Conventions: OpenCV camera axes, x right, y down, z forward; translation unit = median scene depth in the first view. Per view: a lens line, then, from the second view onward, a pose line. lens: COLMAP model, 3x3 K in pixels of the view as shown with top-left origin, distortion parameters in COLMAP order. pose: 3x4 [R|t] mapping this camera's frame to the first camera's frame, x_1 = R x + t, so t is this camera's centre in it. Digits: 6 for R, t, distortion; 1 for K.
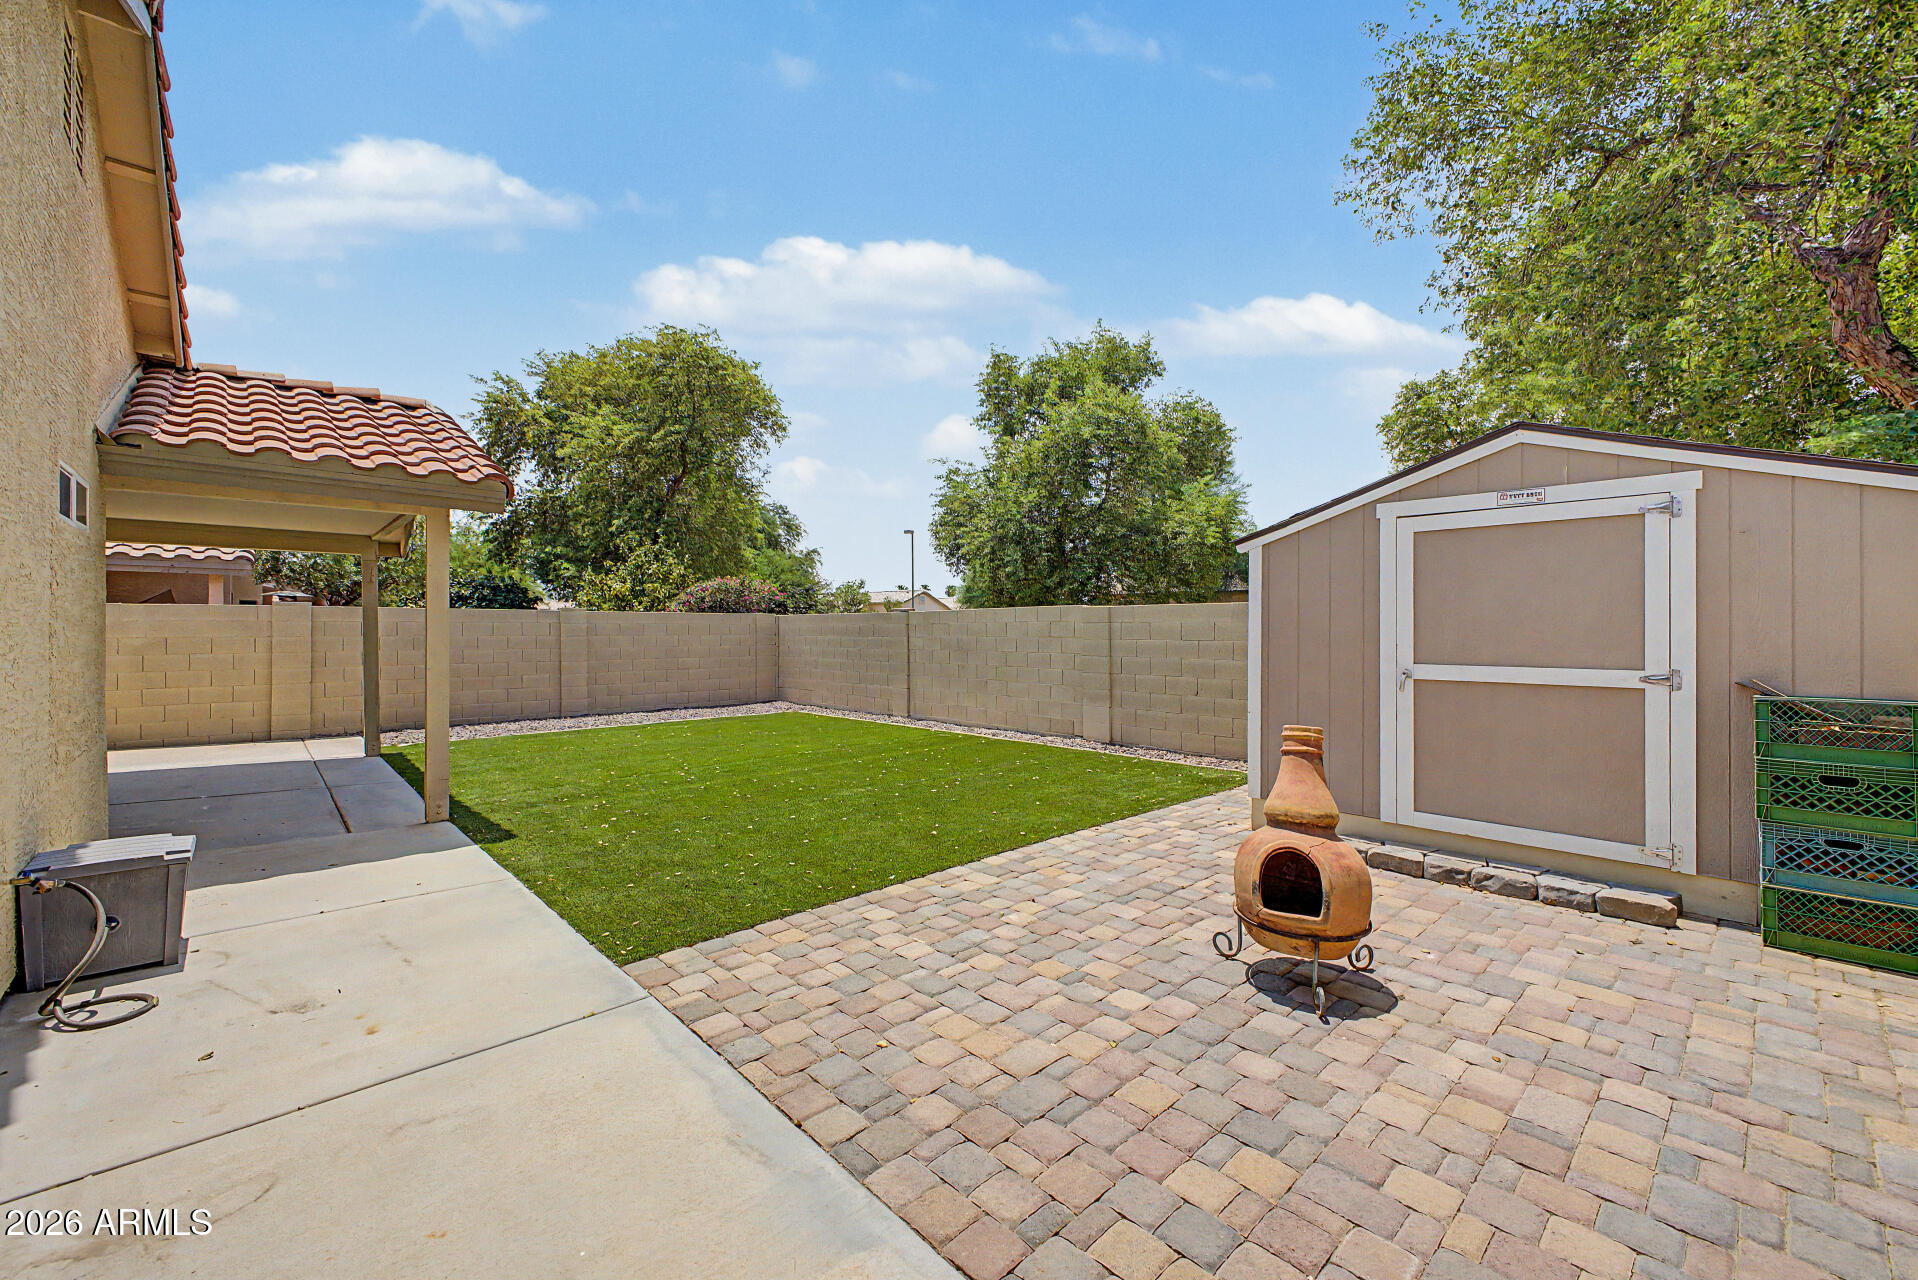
lens RADIAL K [[764.6, 0, 960.8], [0, 764.6, 630.0], [0, 0, 1]] dist [0.016934, -0.006711]
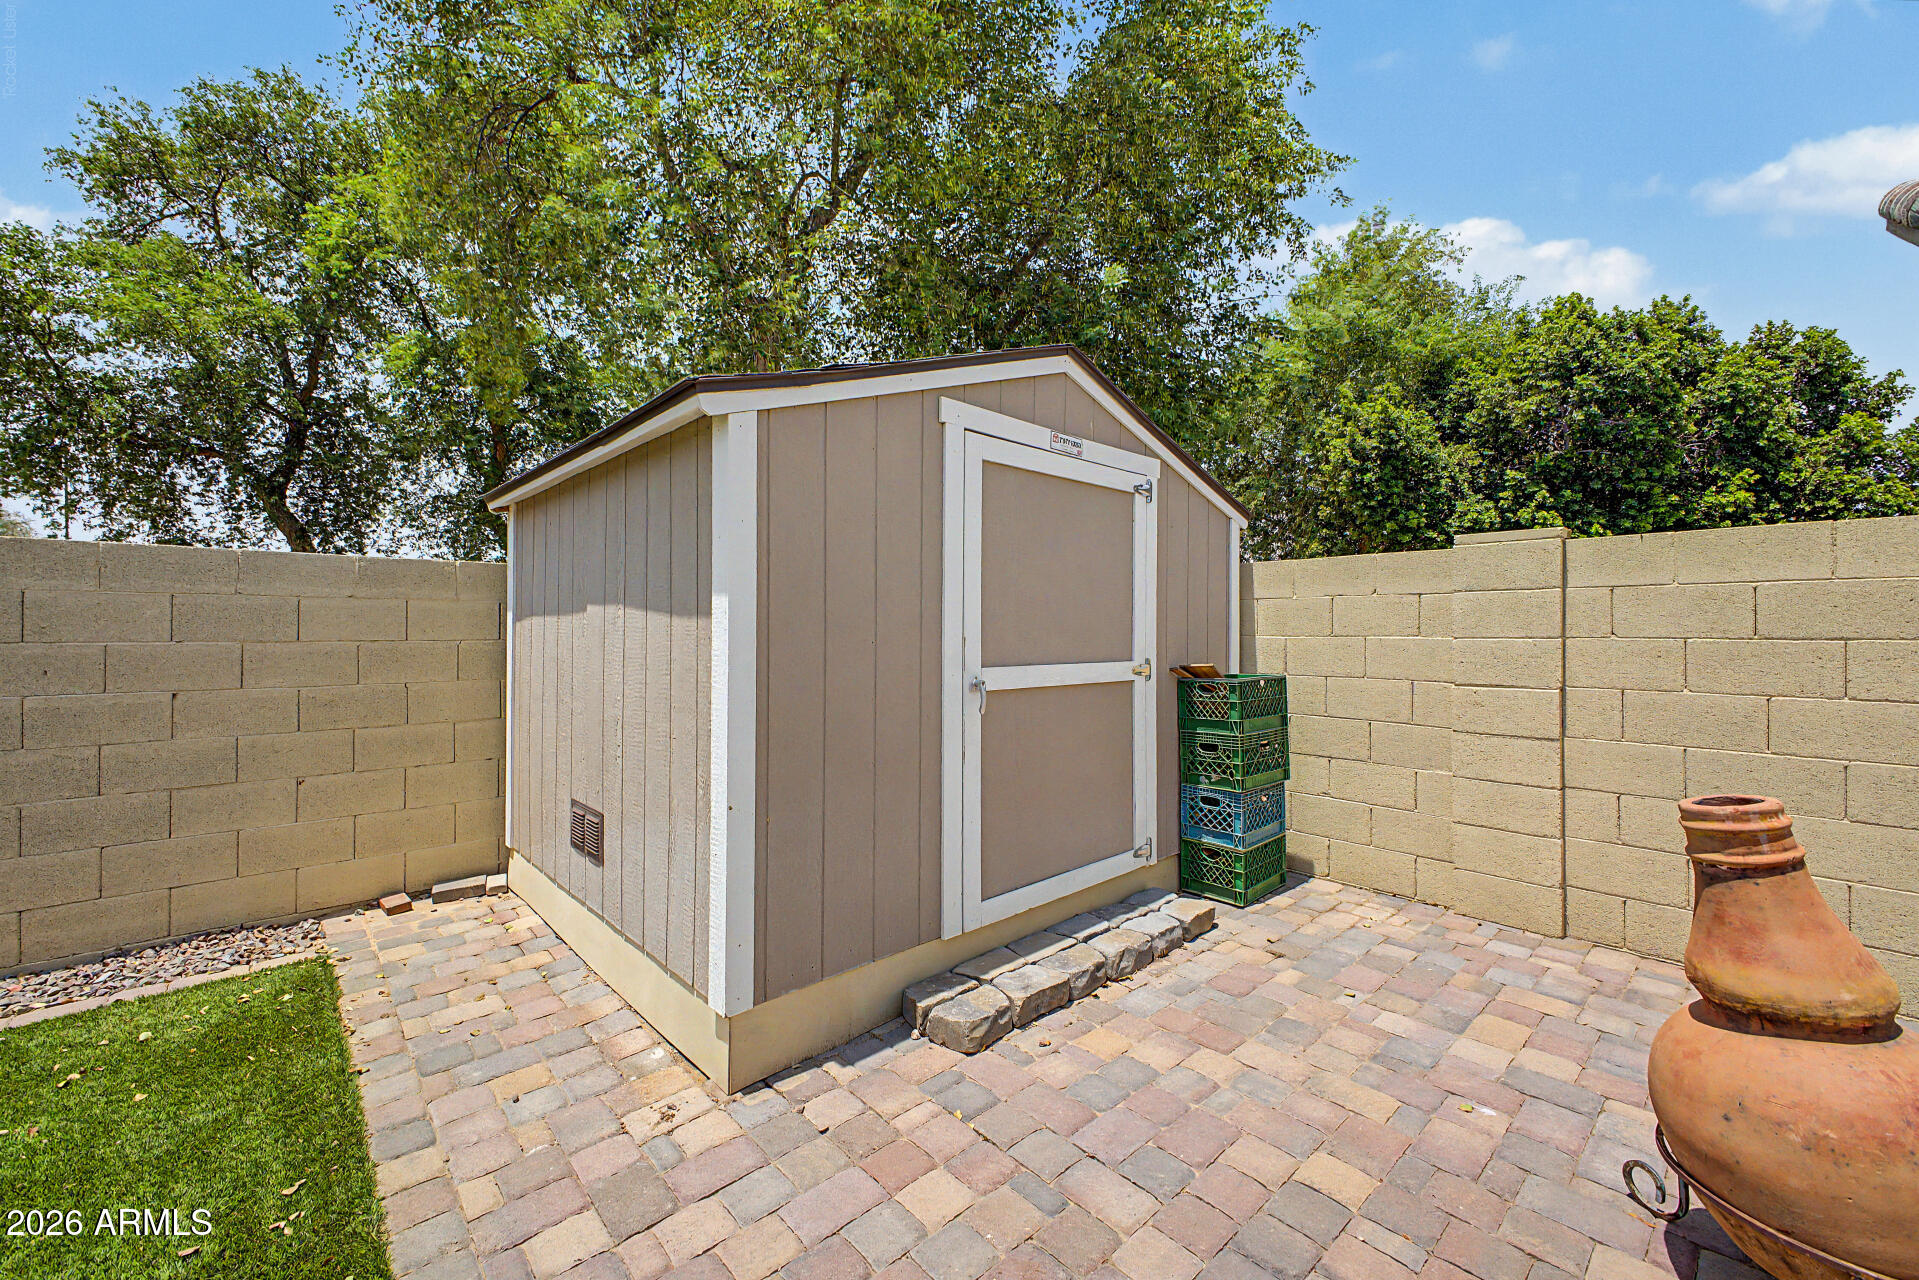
lens RADIAL K [[765.0, 0, 961.3], [0, 765.0, 630.0], [0, 0, 1]] dist [0.016934, -0.006711]
pose [[0.024380, 0.000563, 0.999703, -0.044852], [-0.003414, 0.999994, -0.000480, 0.016185], [-0.999697, -0.003402, 0.024382, 1.187241]]
